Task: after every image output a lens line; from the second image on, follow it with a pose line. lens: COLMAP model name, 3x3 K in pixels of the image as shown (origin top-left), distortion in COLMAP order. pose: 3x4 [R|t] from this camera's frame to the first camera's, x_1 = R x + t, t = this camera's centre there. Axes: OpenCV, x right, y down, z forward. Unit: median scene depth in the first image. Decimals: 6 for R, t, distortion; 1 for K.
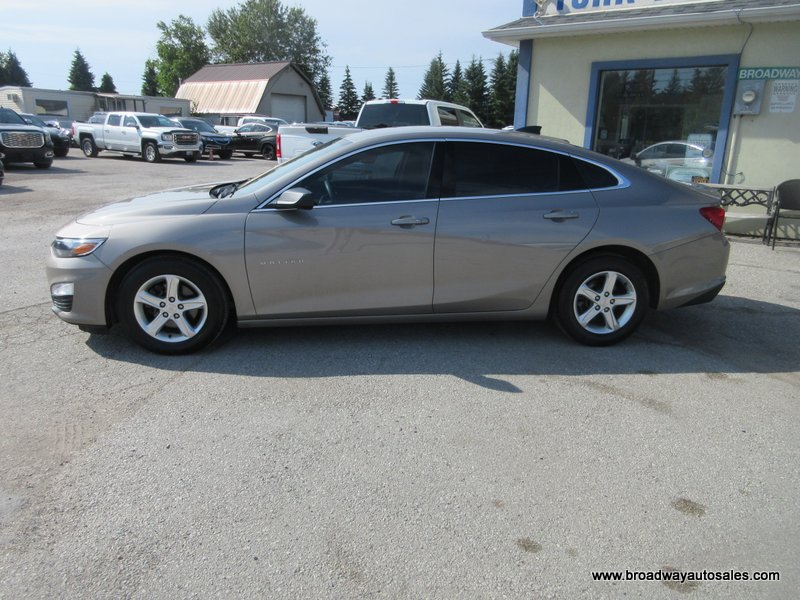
lens RADIAL K [[605.8, 0, 401.4], [0, 605.8, 300.2], [0, 0, 1]] dist [0.010990, 0.001432]
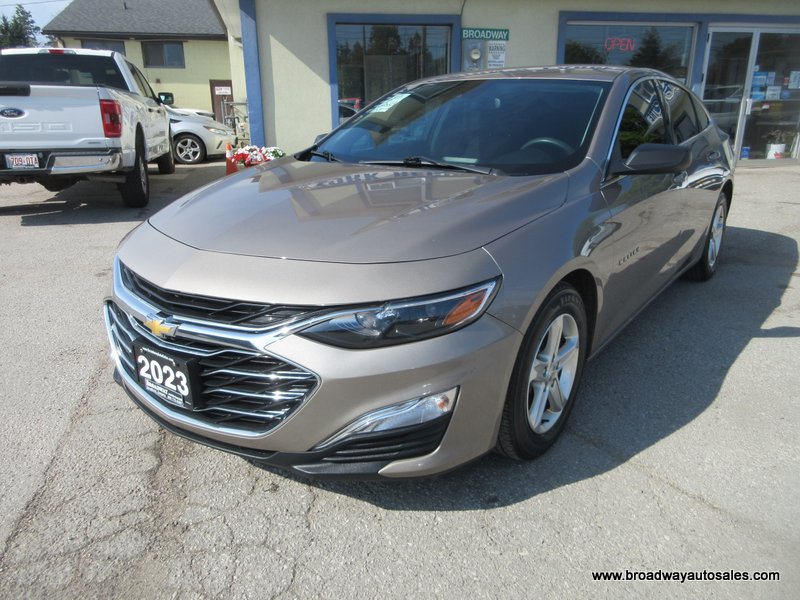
lens RADIAL K [[605.8, 0, 400.0], [0, 605.8, 297.4], [0, 0, 1]] dist [0.010990, 0.001432]
pose [[0.687084, -0.245342, 0.683903, -0.387920], [0.218778, 0.967440, 0.127262, -0.072192], [-0.692858, 0.062183, 0.718388, 0.312191]]
